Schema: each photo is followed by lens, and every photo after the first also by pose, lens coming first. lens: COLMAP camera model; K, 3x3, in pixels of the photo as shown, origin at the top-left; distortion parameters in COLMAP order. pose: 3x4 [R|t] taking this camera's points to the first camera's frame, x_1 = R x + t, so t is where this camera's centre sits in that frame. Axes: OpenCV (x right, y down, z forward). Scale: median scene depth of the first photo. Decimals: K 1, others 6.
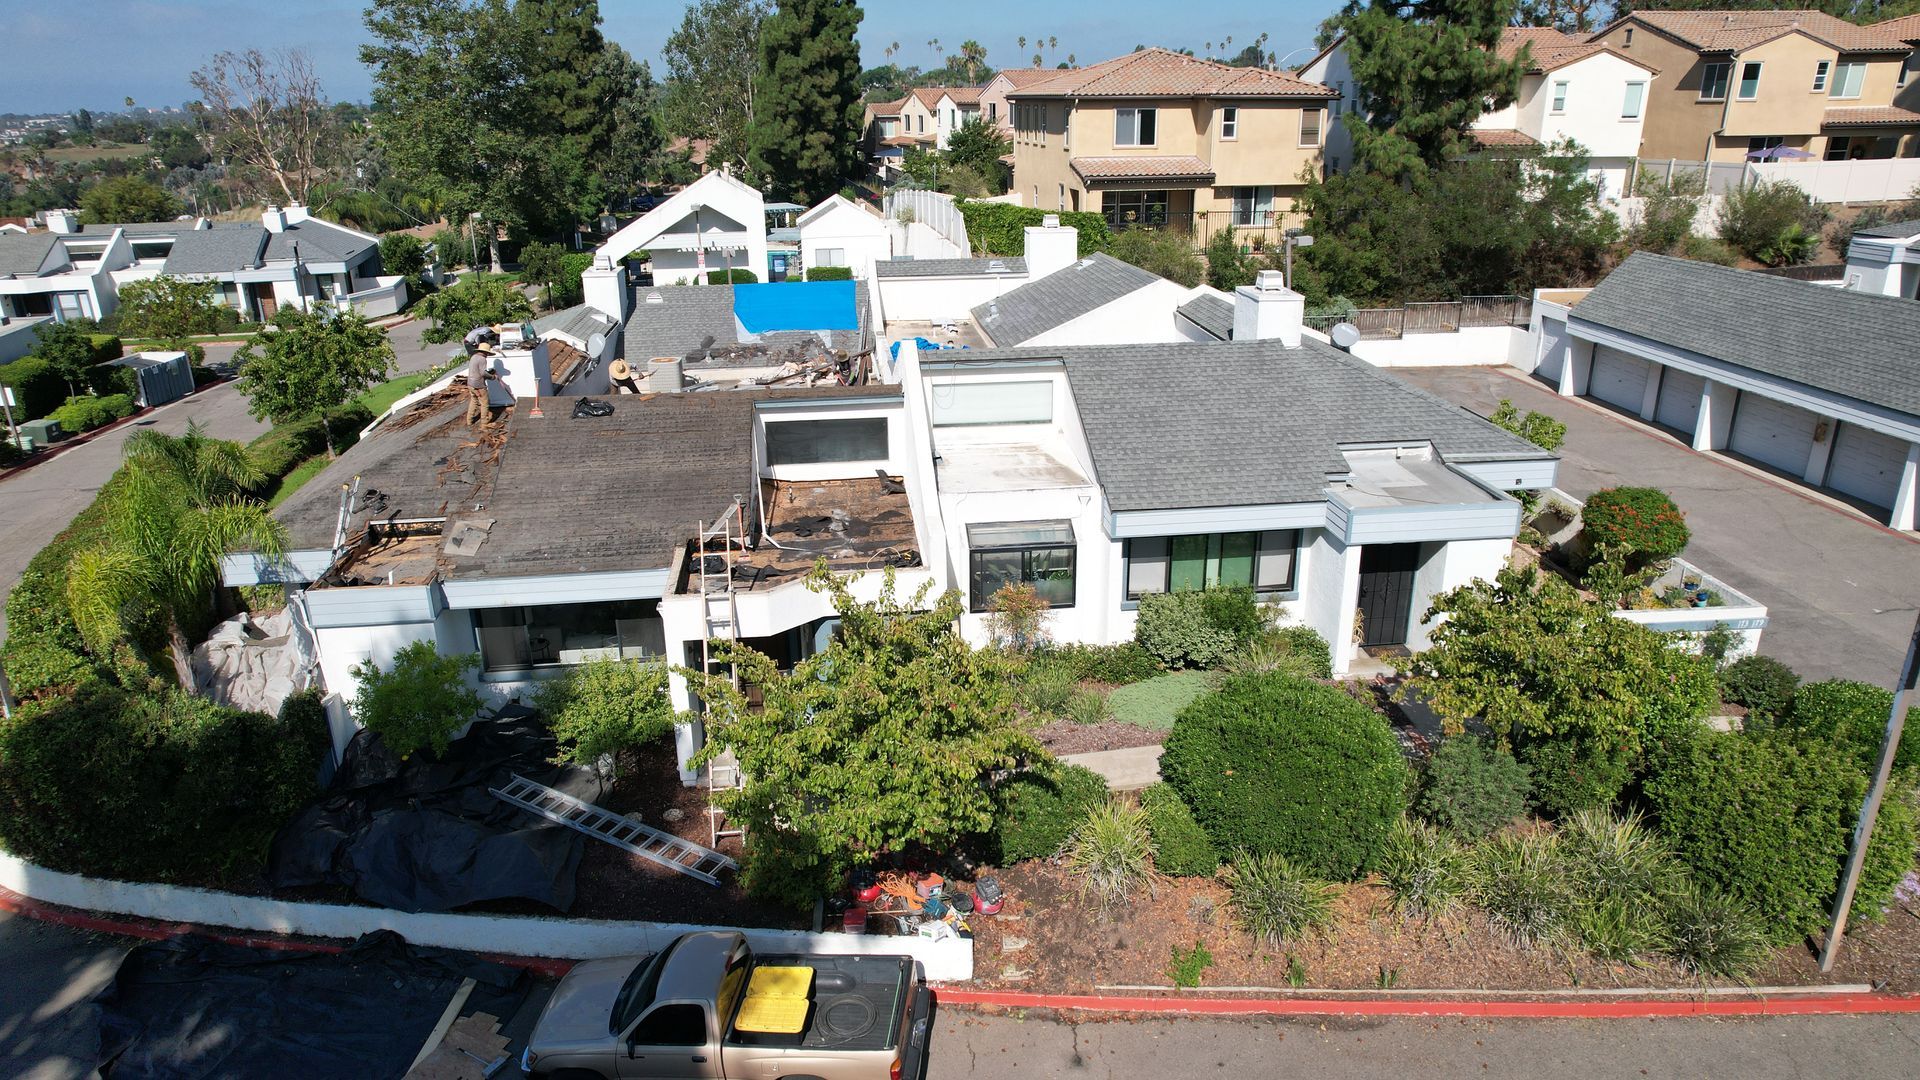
lens RADIAL K [[1221.2, 0, 966.1], [0, 1221.2, 538.1], [0, 0, 1]] dist [-0.074905, 0.067372]
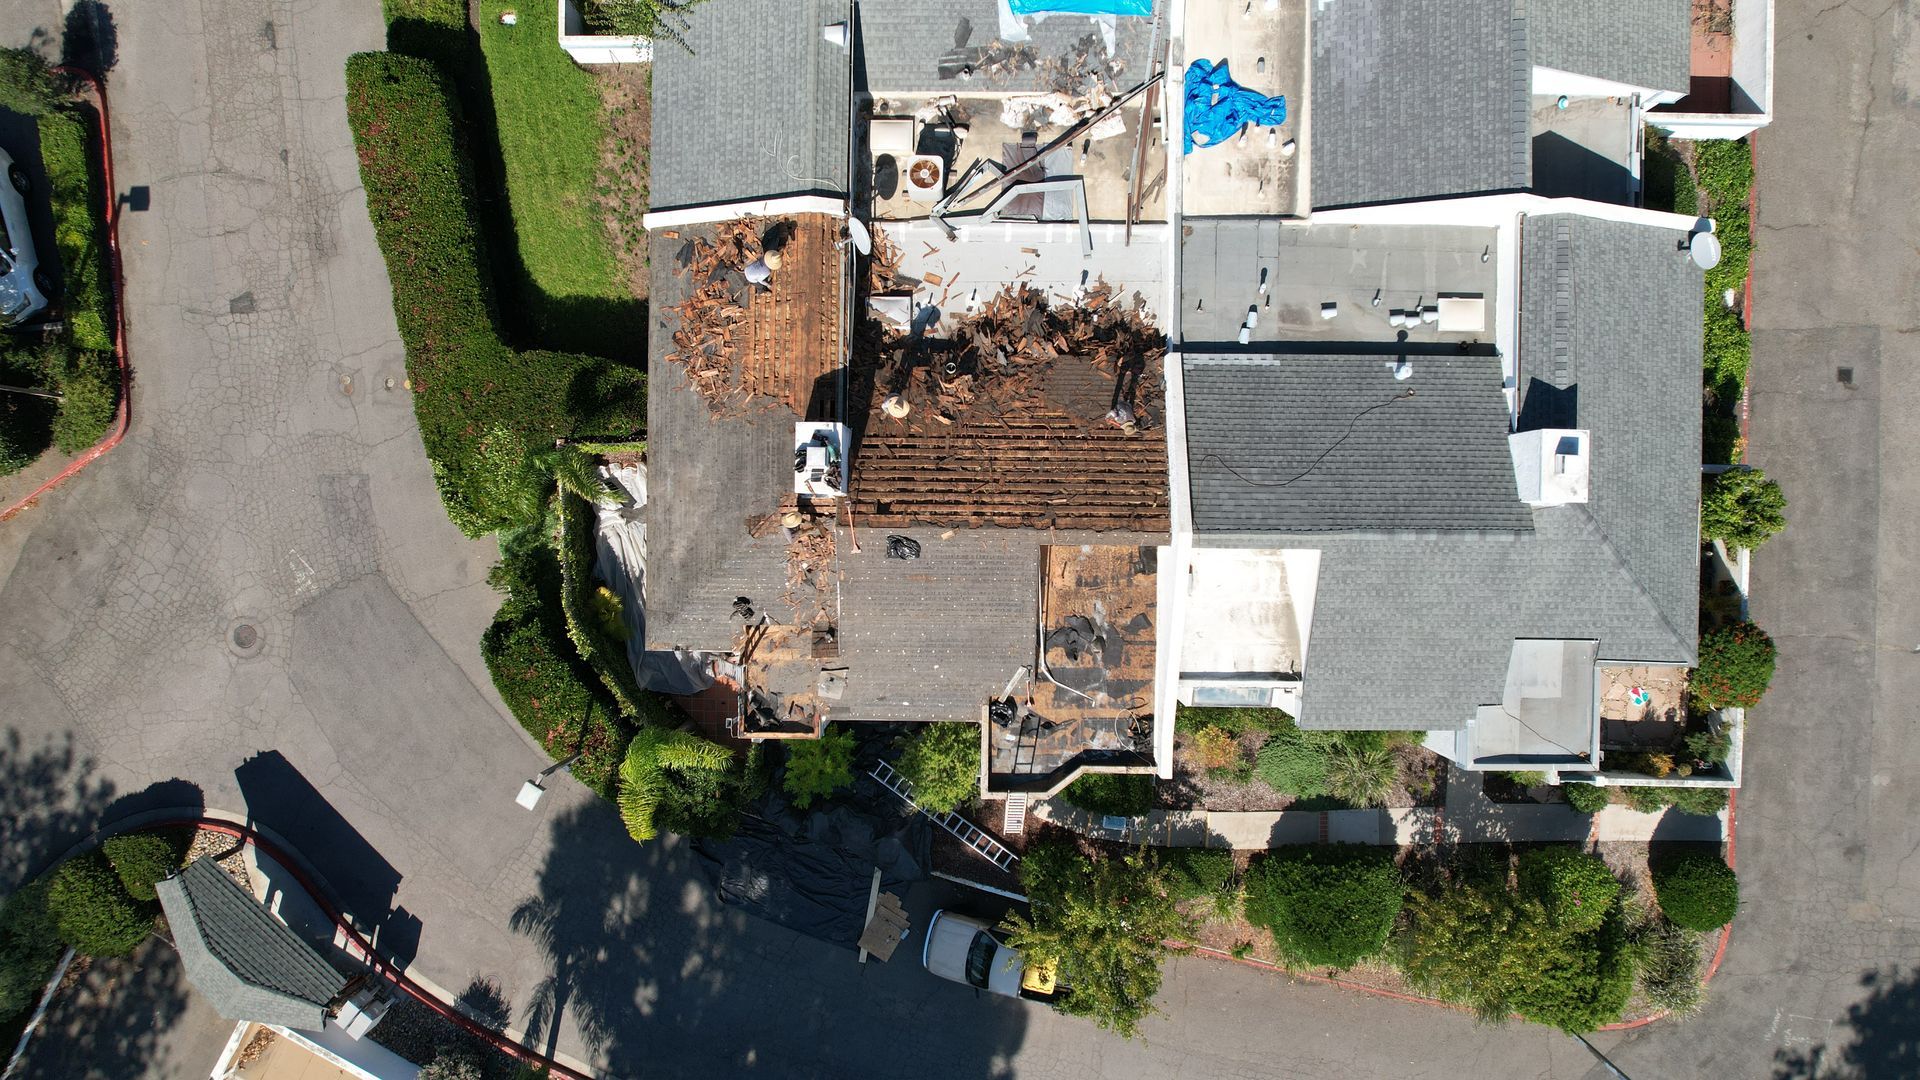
lens RADIAL K [[1221.2, 0, 966.1], [0, 1221.2, 538.1], [0, 0, 1]] dist [-0.074905, 0.067372]
pose [[0.991061, 0.133197, -0.007556, -0.083288], [-0.036966, 0.328589, 0.943749, -0.421983], [0.128188, -0.935034, 0.330576, 0.219282]]
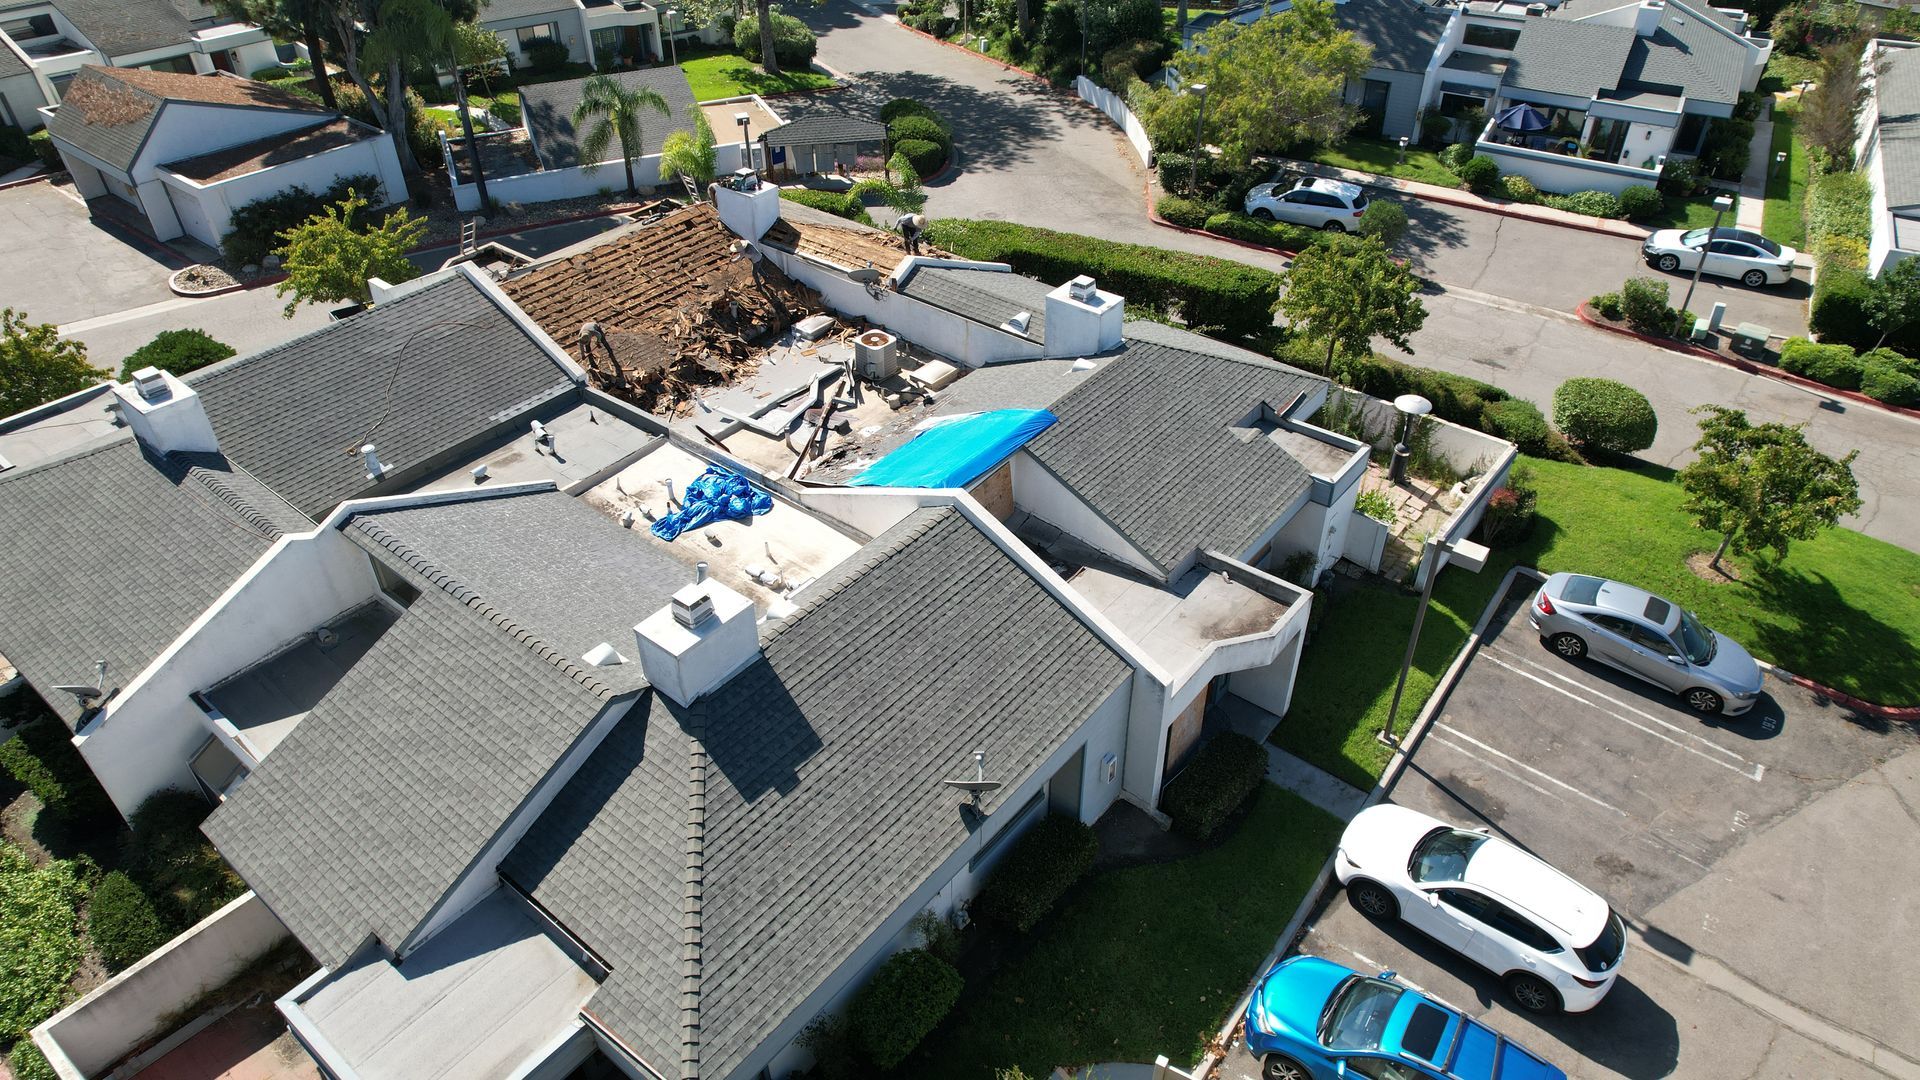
lens RADIAL K [[1221.2, 0, 966.1], [0, 1221.2, 538.1], [0, 0, 1]] dist [-0.074905, 0.067372]
pose [[-0.715929, 0.429387, -0.550521, 0.138919], [-0.230410, 0.599030, 0.766860, -0.378950], [0.659058, 0.675863, -0.329927, 0.693953]]
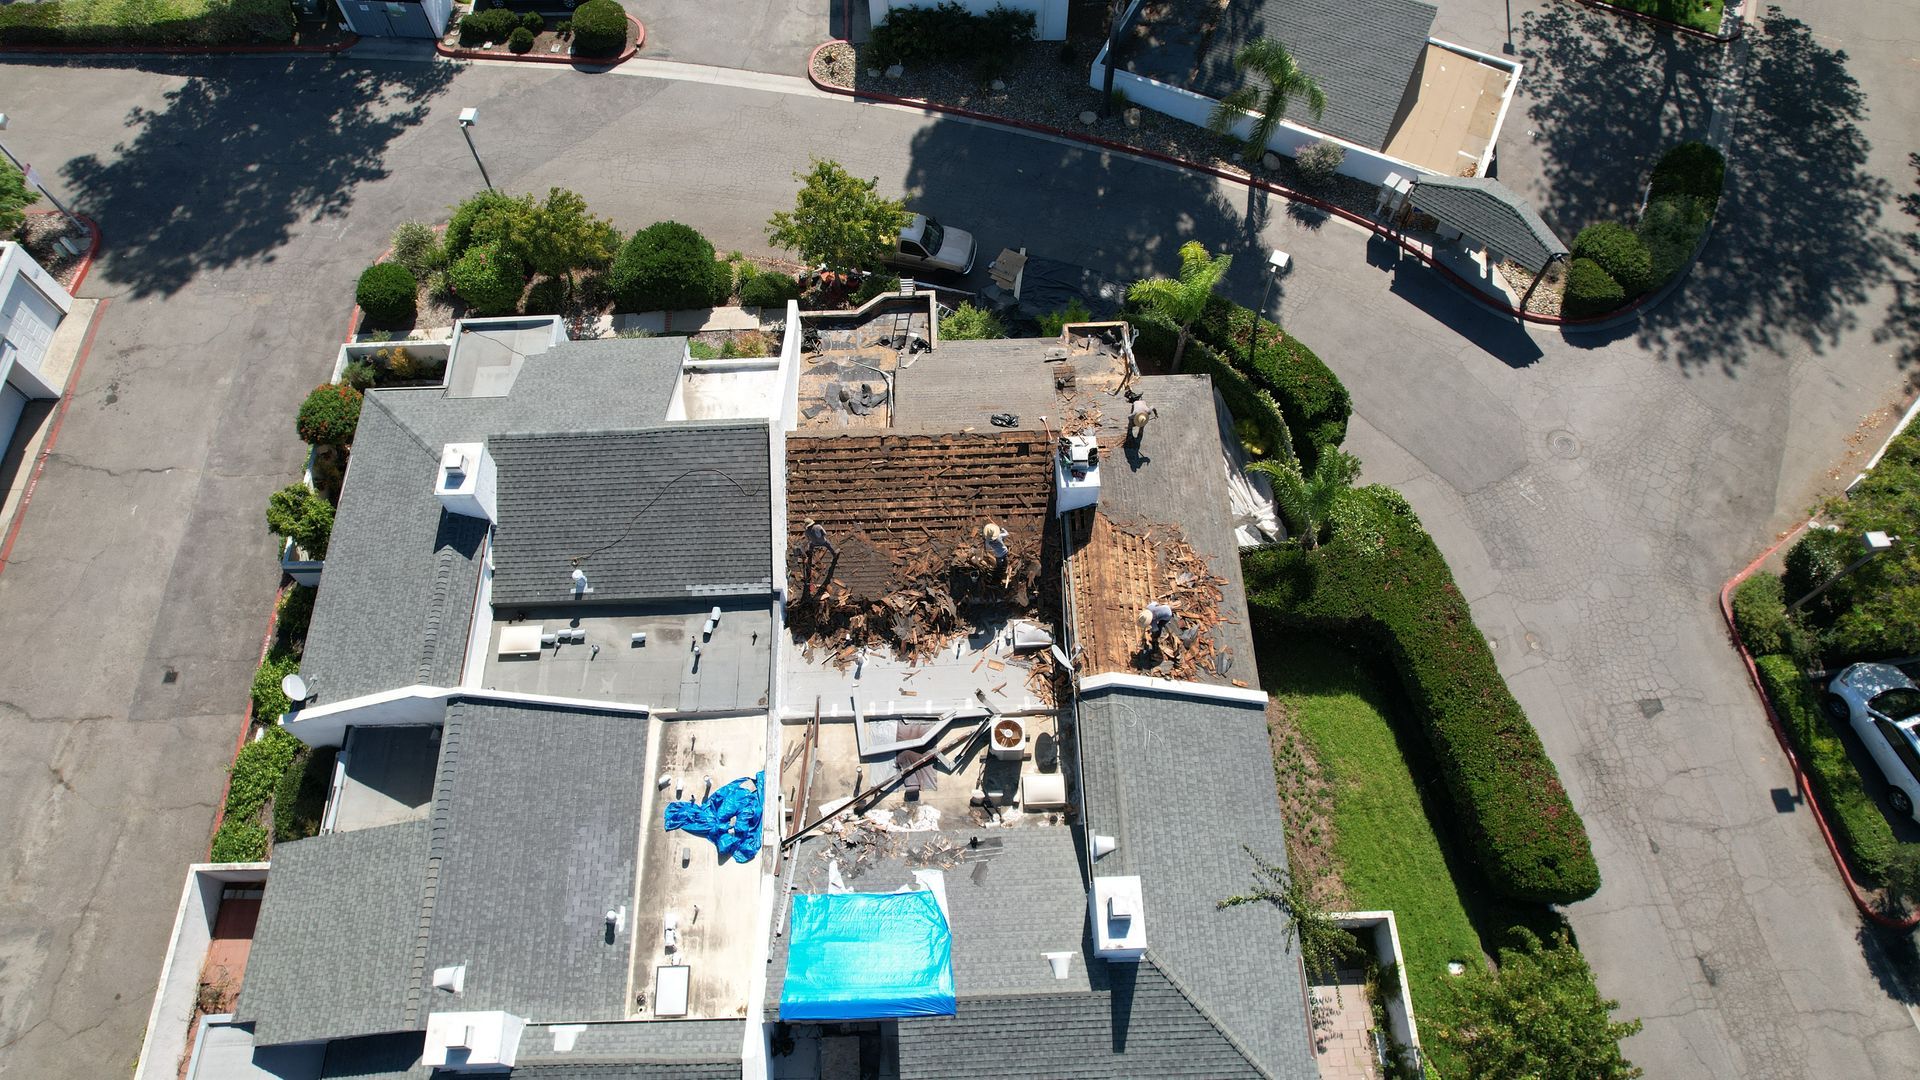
lens RADIAL K [[1221.2, 0, 966.1], [0, 1221.2, 538.1], [0, 0, 1]] dist [-0.074905, 0.067372]
pose [[-0.996284, -0.070099, 0.050047, -0.119171], [0.039491, 0.144616, 0.988699, -0.521359], [-0.076545, 0.987002, -0.141311, 0.466166]]
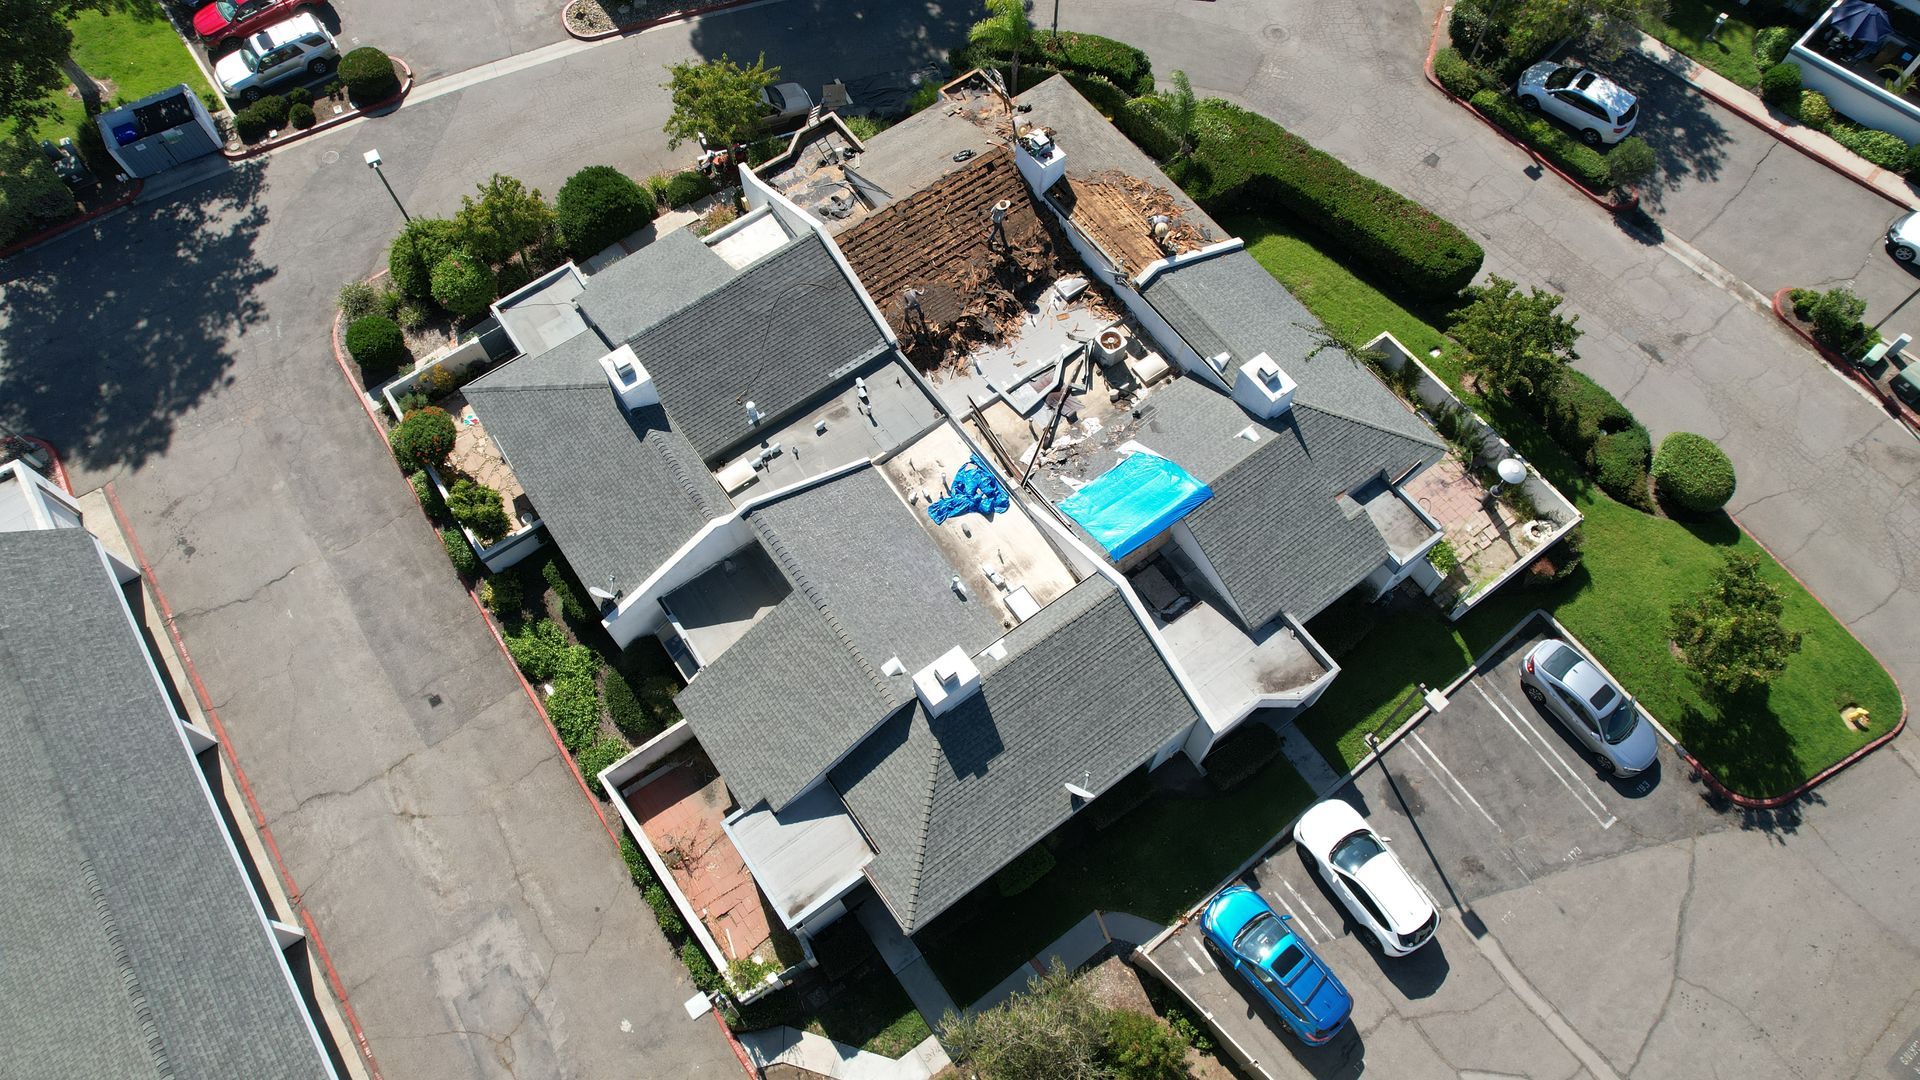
lens RADIAL K [[1221.2, 0, 966.1], [0, 1221.2, 538.1], [0, 0, 1]] dist [-0.074905, 0.067372]
pose [[-0.874947, 0.442156, -0.197399, 0.104611], [-0.151686, 0.136871, 0.978906, -0.626392], [0.459847, 0.886434, -0.052686, 0.557056]]
